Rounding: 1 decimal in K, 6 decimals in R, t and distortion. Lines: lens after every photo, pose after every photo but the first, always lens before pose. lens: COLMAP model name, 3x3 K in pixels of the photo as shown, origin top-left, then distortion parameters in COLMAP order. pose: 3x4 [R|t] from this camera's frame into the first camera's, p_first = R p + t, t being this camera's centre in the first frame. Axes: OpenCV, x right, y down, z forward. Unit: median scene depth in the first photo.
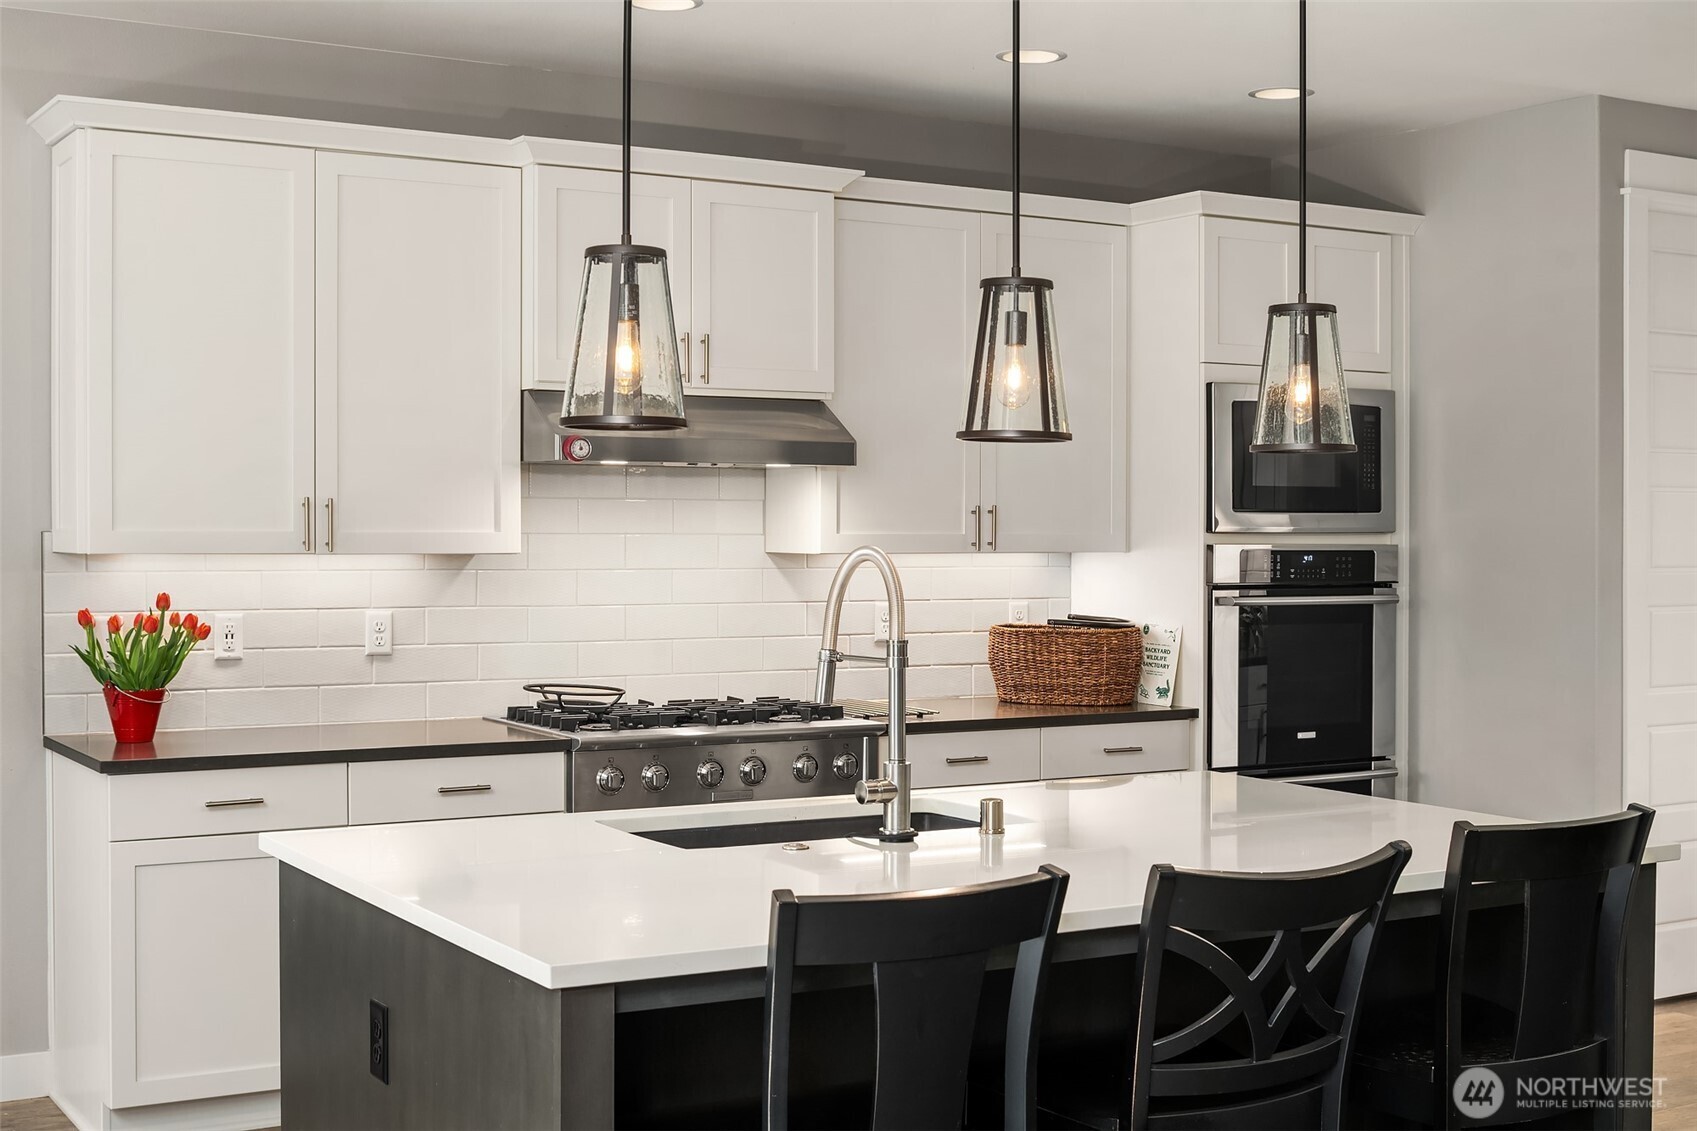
lens RADIAL K [[2219.8, 0, 843.4], [0, 2219.8, 564.5], [0, 0, 1]] dist [-0.100540, 0.000000]
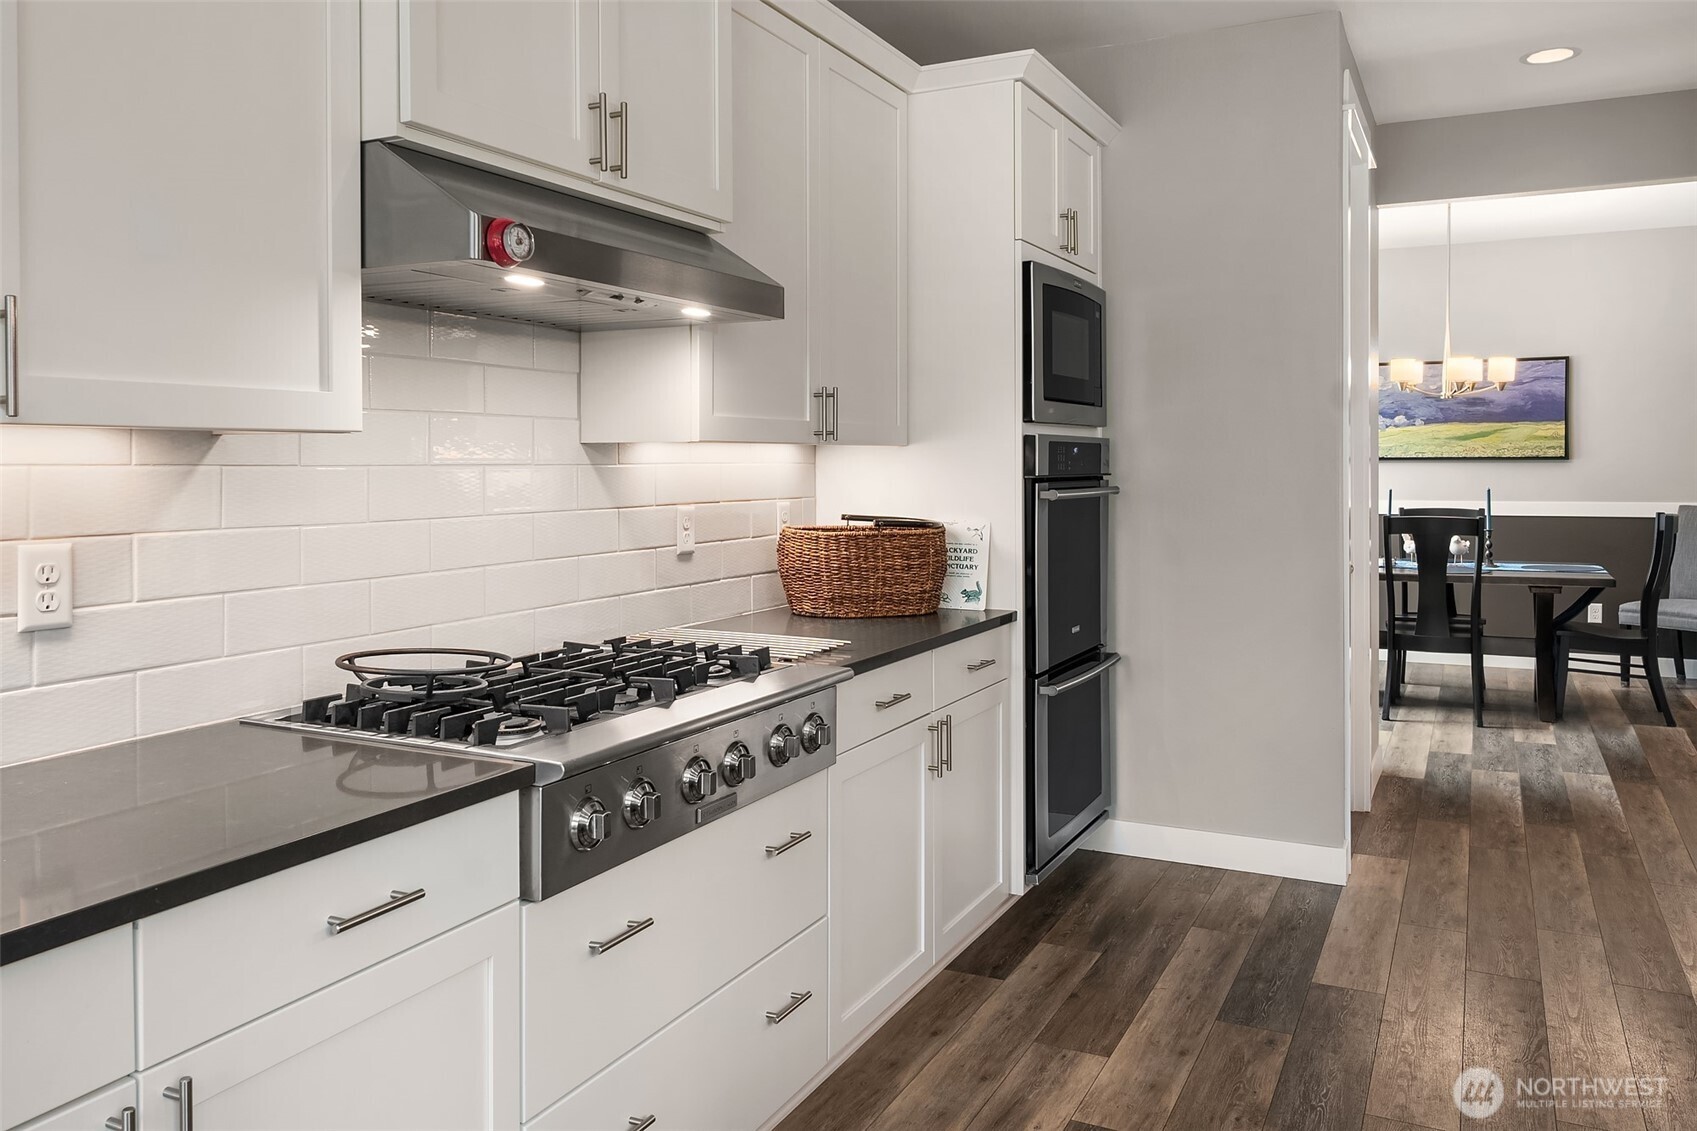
lens RADIAL K [[1290.6, 0, 837.7], [0, 1290.6, 483.8], [0, 0, 1]] dist [-0.000016, -0.000625]
pose [[0.846104, -0.016902, 0.532750, -0.208740], [0.017141, 0.999843, 0.004497, 0.008436], [-0.532742, 0.005326, 0.846261, 0.630319]]
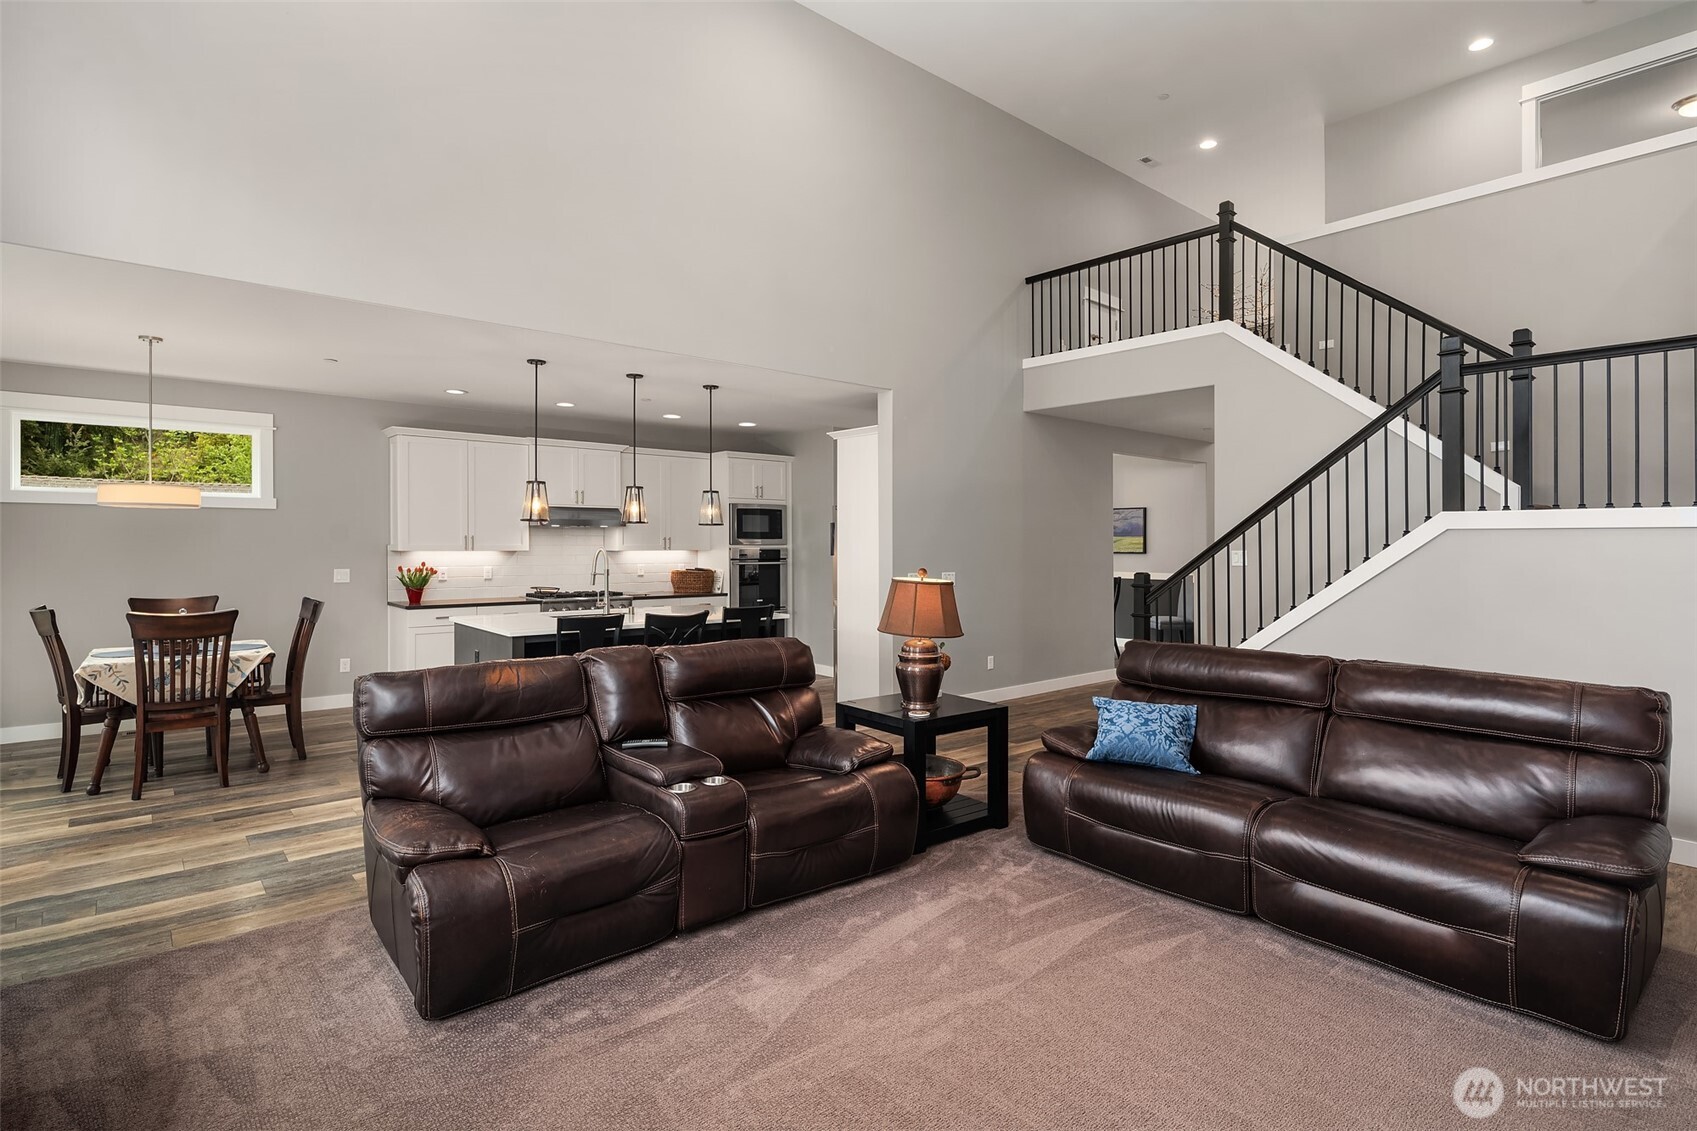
lens RADIAL K [[855.3, 0, 839.6], [0, 855.3, 541.4], [0, 0, 1]] dist [0.002283, -0.002041]
pose [[0.987771, -0.001396, 0.155903, 0.133788], [0.004341, 0.999818, -0.018551, 0.007781], [-0.155849, 0.019001, 0.987598, -0.451671]]
